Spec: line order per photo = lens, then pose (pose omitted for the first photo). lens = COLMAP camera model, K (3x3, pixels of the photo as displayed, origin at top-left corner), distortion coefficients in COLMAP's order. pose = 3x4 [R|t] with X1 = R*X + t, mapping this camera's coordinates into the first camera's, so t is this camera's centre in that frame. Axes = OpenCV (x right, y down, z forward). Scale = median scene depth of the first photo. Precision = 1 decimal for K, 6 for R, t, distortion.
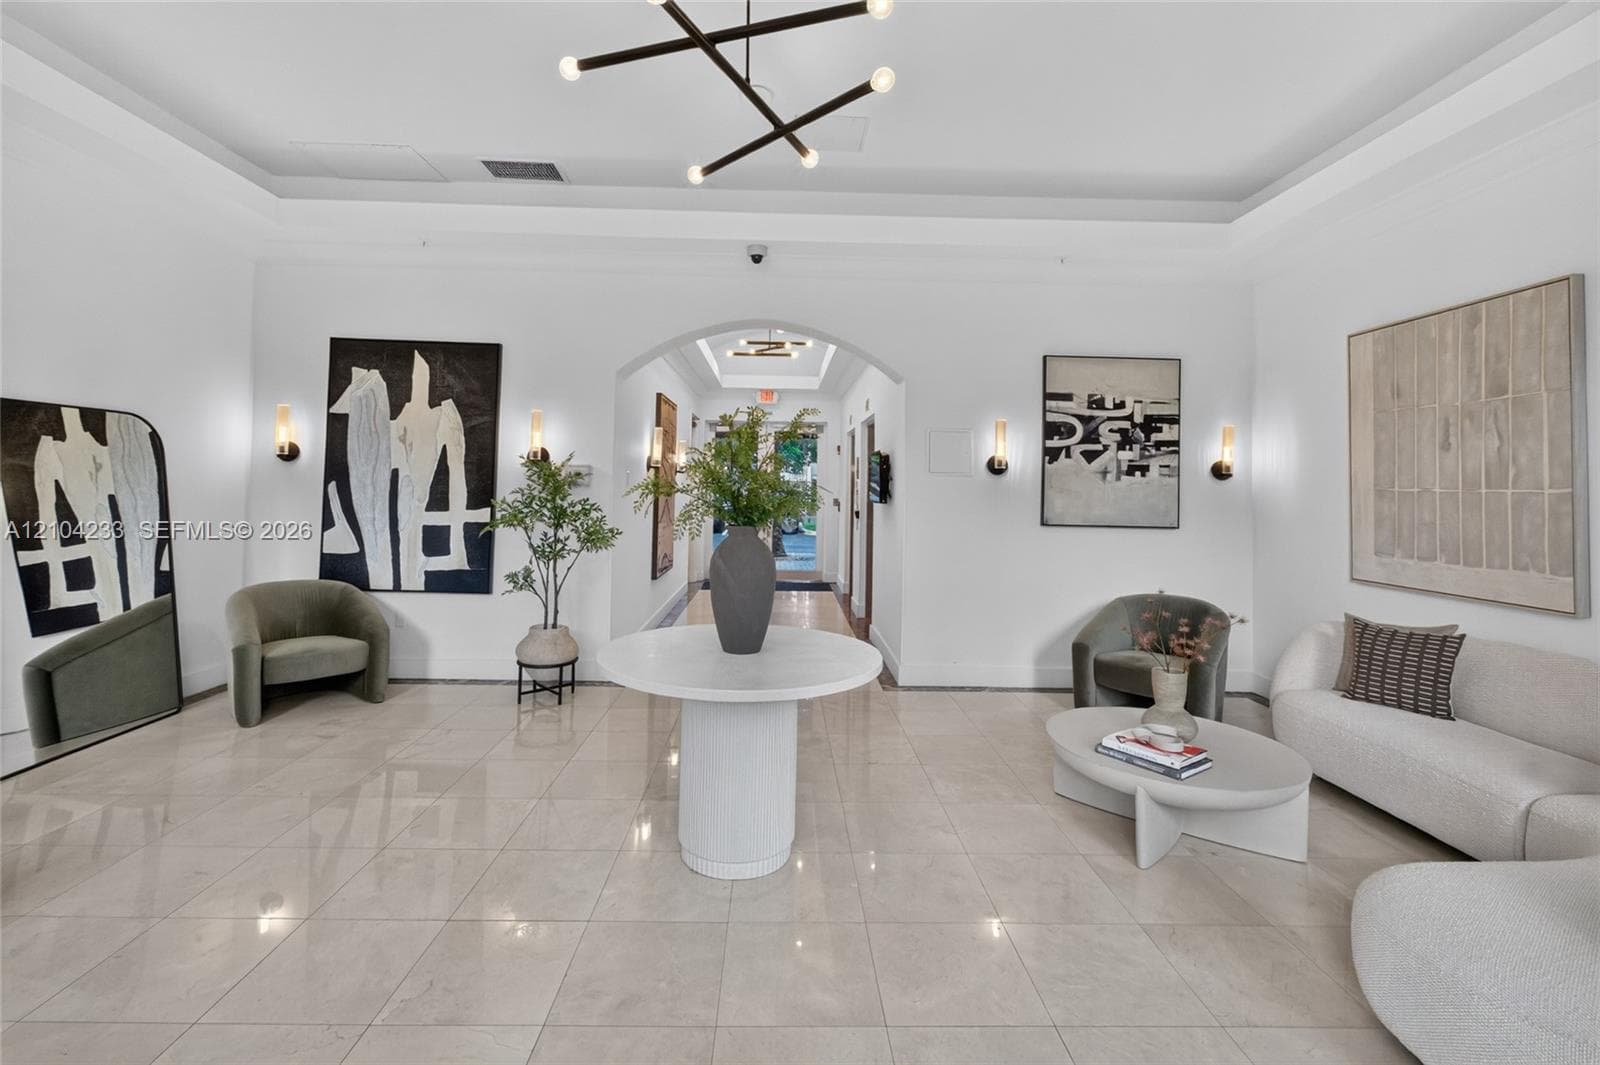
lens RADIAL K [[708.8, 0, 791.9], [0, 708.8, 461.8], [0, 0, 1]] dist [-0.001816, -0.000237]
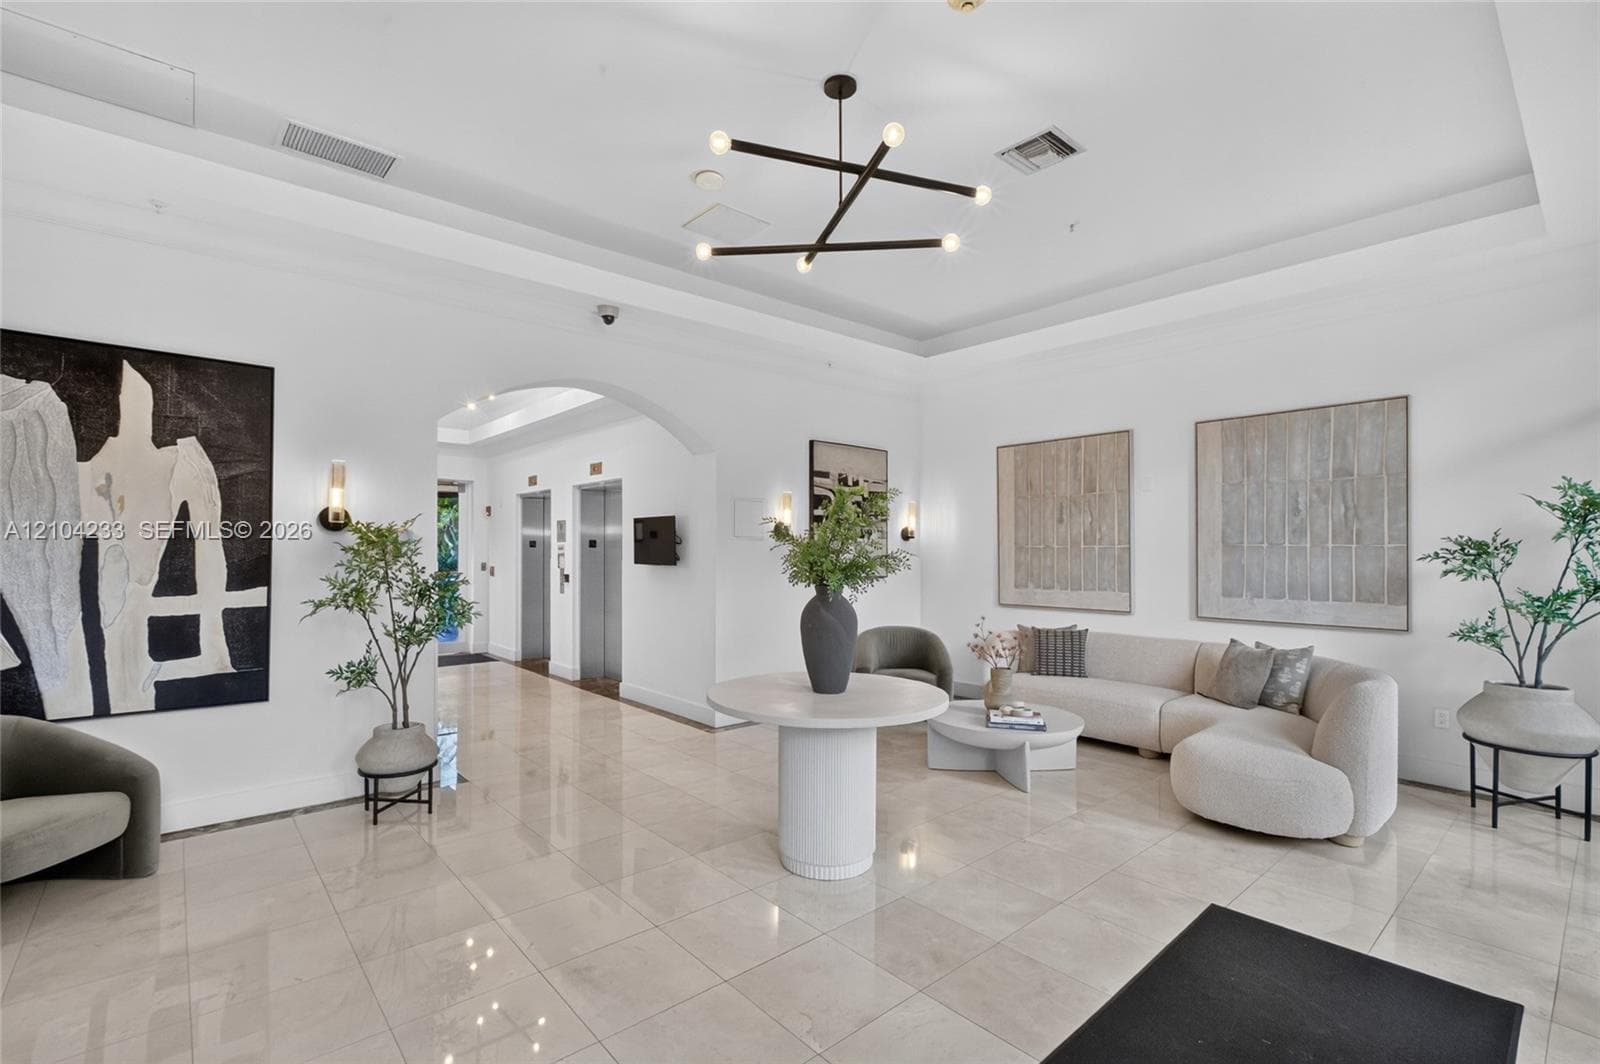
lens RADIAL K [[708.8, 0, 785.5], [0, 708.8, 542.0], [0, 0, 1]] dist [-0.001816, -0.000237]
pose [[0.778234, -0.010591, 0.627885, -0.469333], [-0.008660, 0.999582, 0.027594, -0.007856], [-0.627914, -0.026912, 0.777817, 0.073967]]
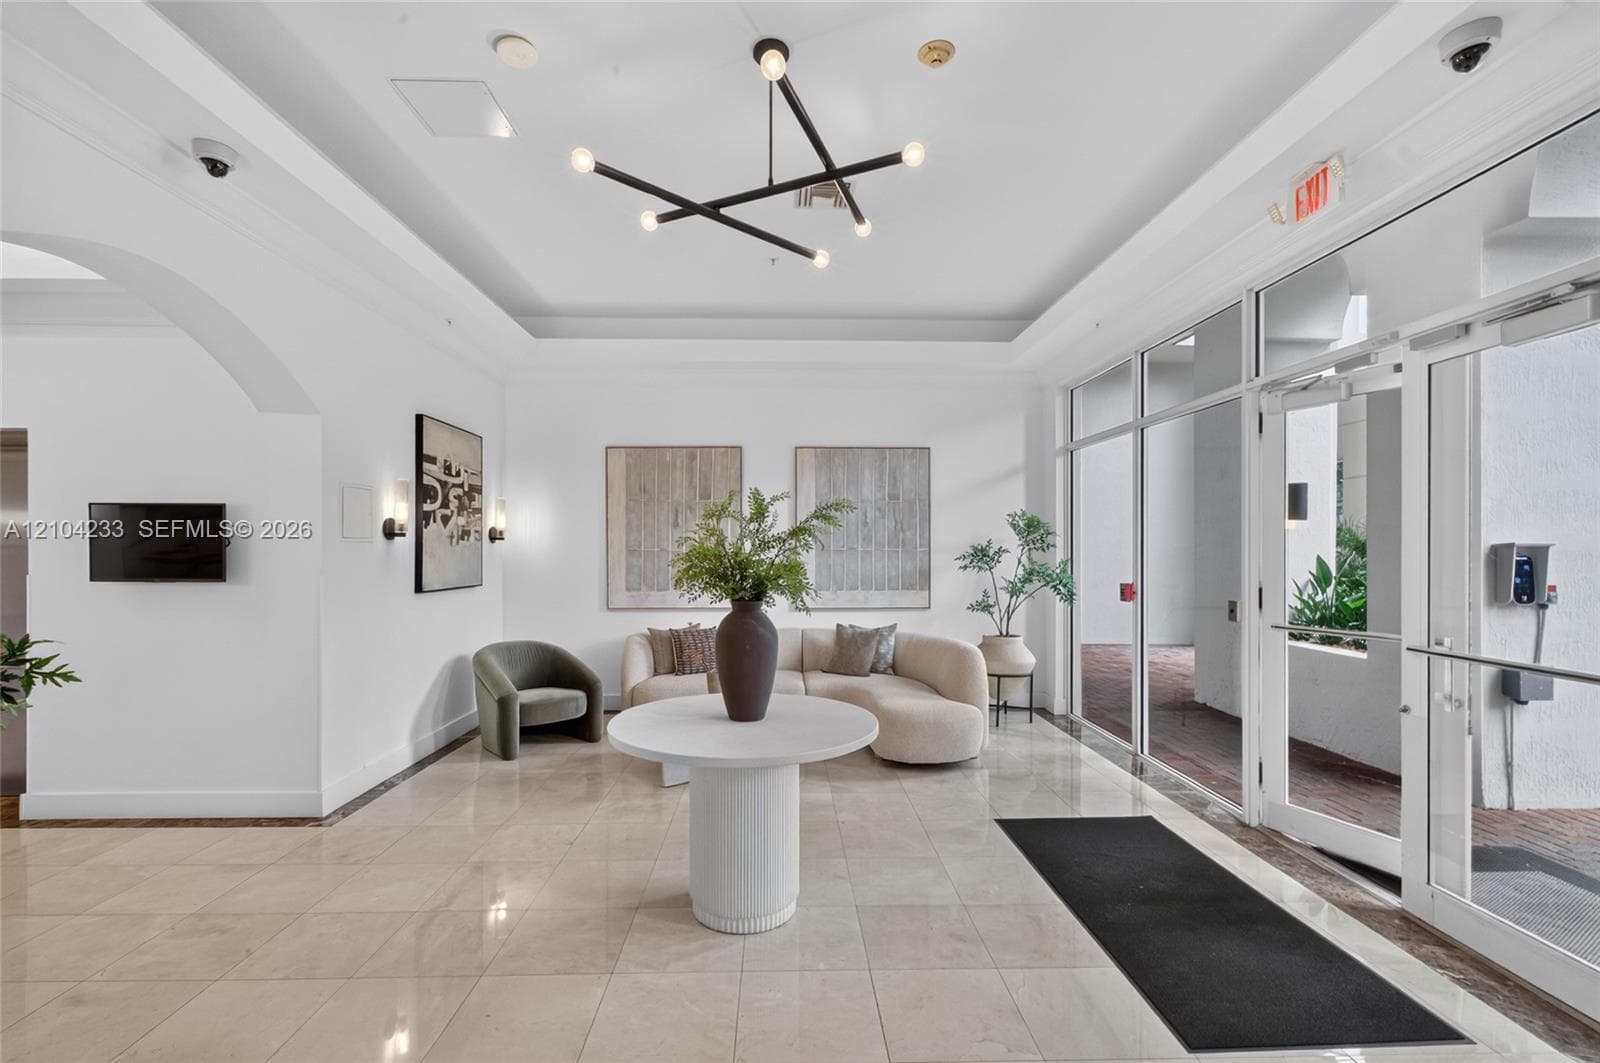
lens RADIAL K [[708.8, 0, 787.6], [0, 708.8, 541.6], [0, 0, 1]] dist [-0.001816, -0.000237]
pose [[0.019893, -0.008854, 0.999763, -0.610007], [-0.032980, 0.999411, 0.009508, -0.004296], [-0.999258, -0.033161, 0.019590, 0.503484]]
